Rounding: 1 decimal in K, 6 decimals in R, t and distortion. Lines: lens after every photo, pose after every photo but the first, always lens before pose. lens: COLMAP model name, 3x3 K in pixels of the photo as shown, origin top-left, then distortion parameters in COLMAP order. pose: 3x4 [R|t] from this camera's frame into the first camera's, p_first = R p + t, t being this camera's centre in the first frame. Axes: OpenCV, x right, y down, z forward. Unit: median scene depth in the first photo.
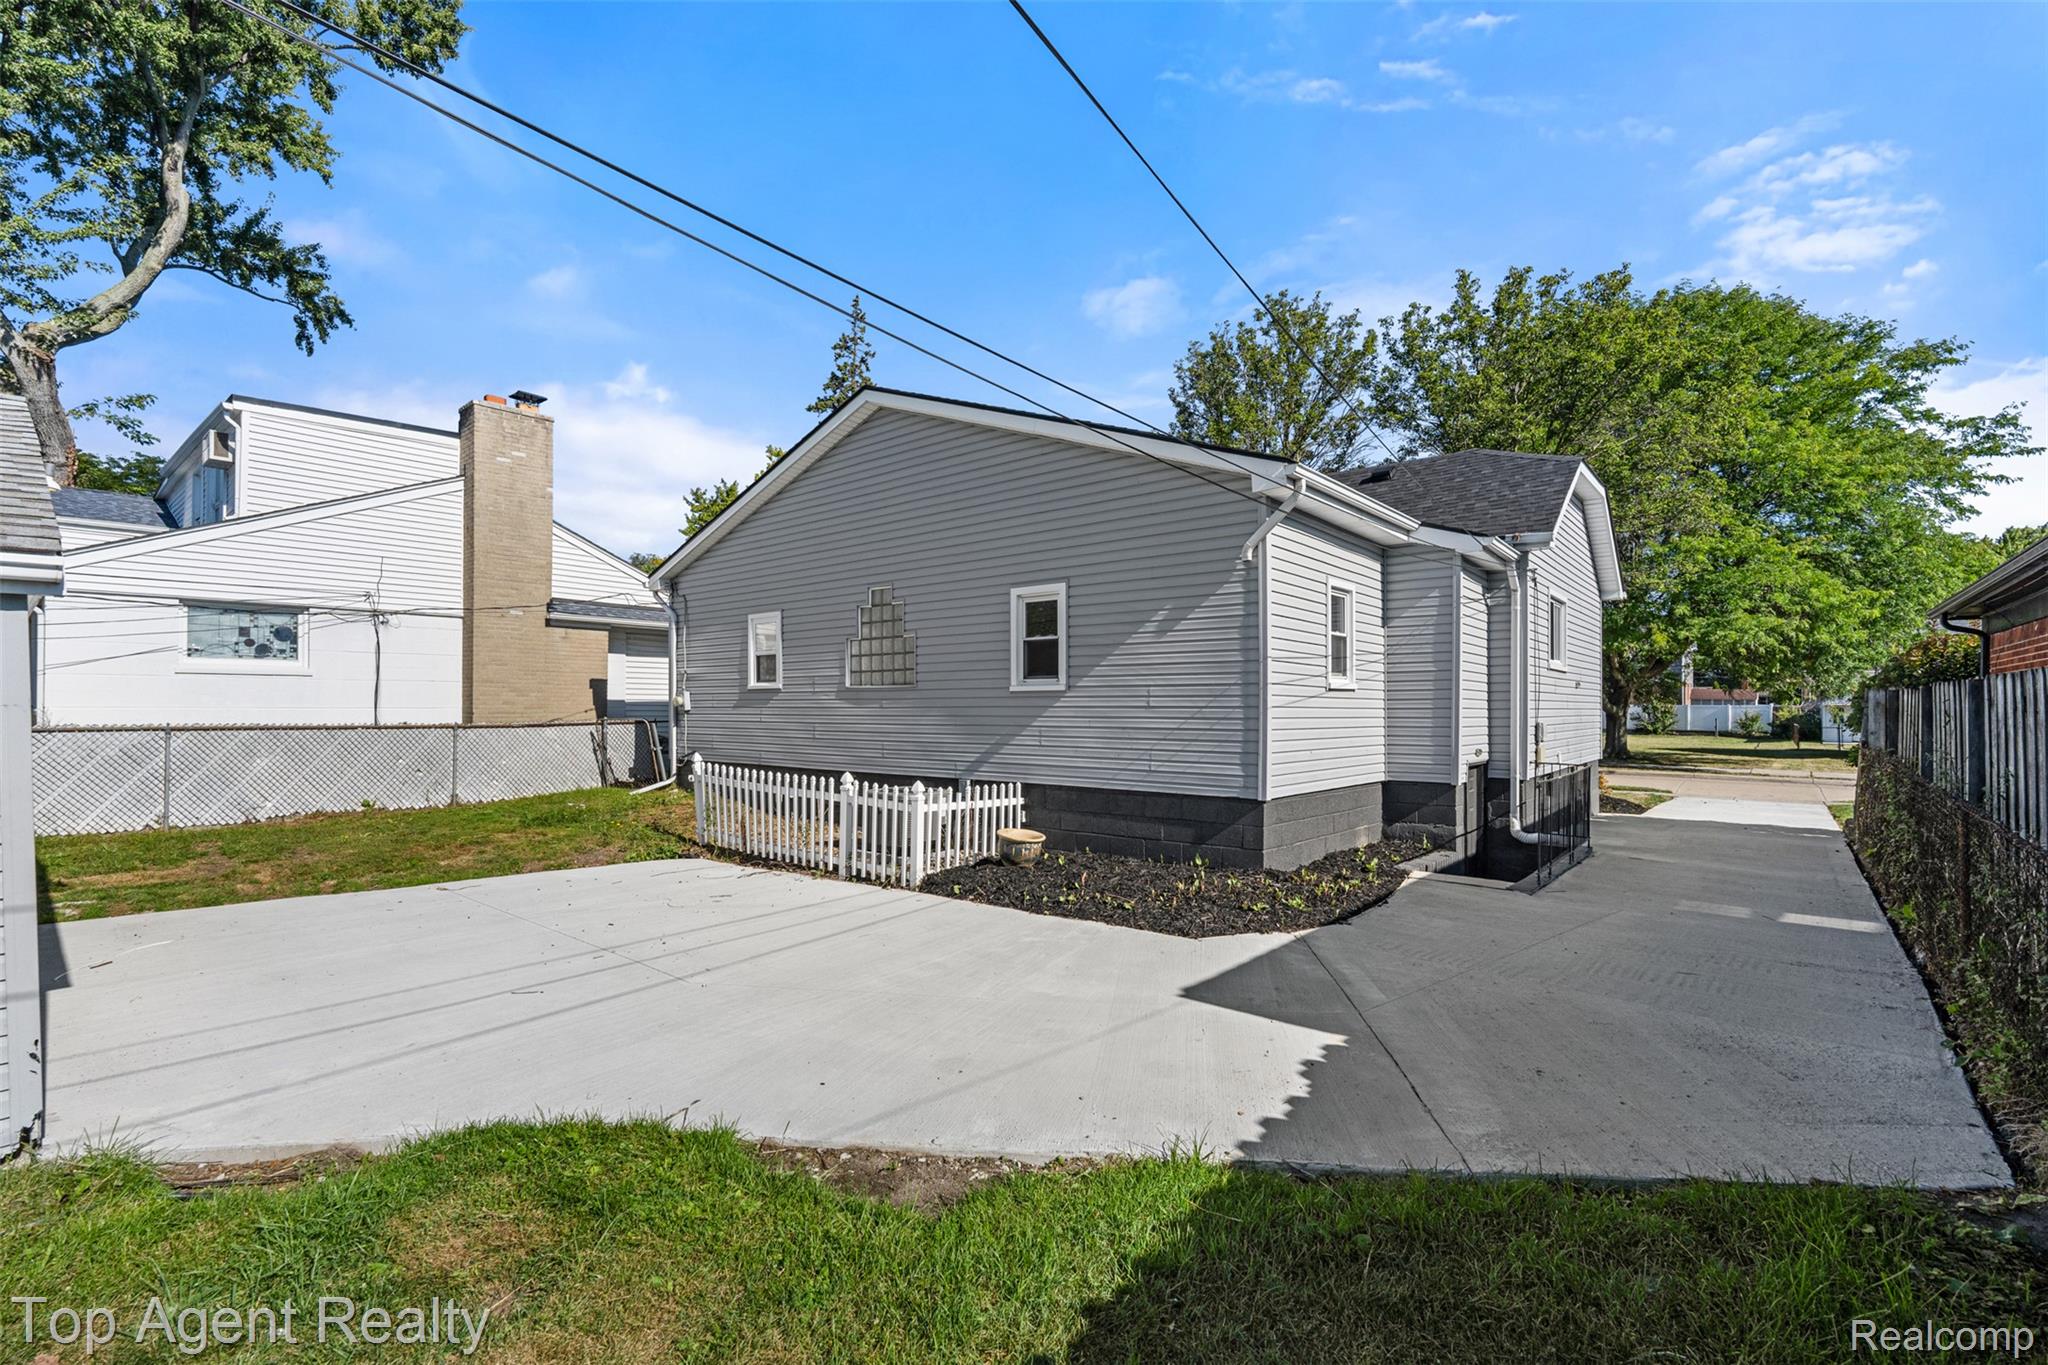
lens RADIAL K [[897.2, 0, 1035.6], [0, 897.2, 698.7], [0, 0, 1]] dist [-0.000707, -0.000424]
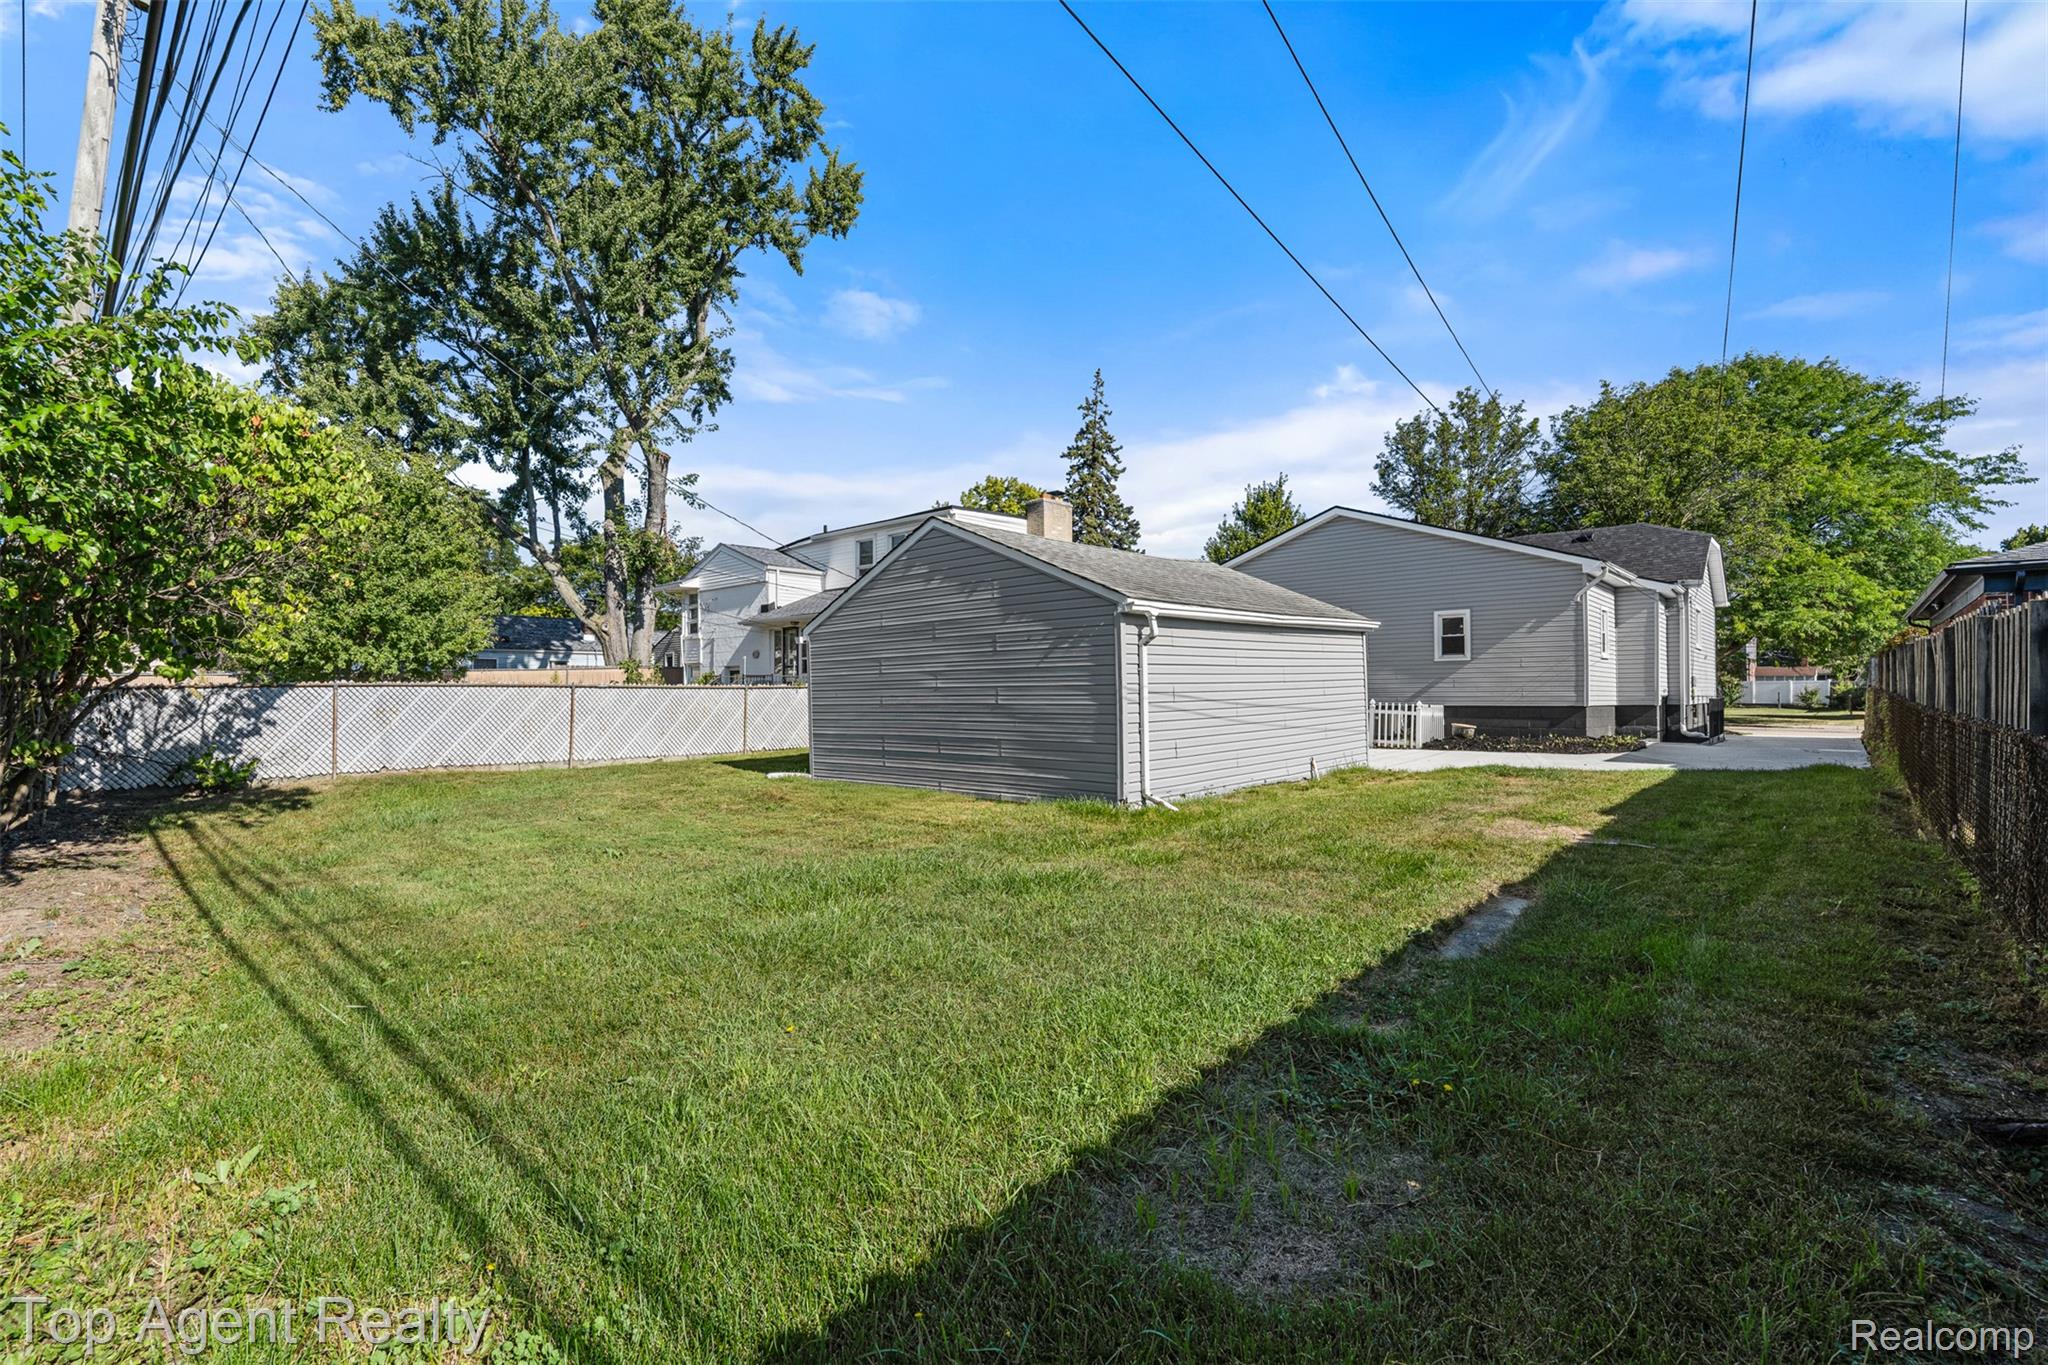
lens RADIAL K [[911.0, 0, 1024.0], [0, 911.0, 682.5], [0, 0, 1]] dist [-0.002077, -0.000072]
pose [[0.999157, -0.007471, -0.040376, -0.341694], [0.007298, 0.999964, -0.004423, 0.016380], [0.040407, 0.004125, 0.999175, -0.433183]]
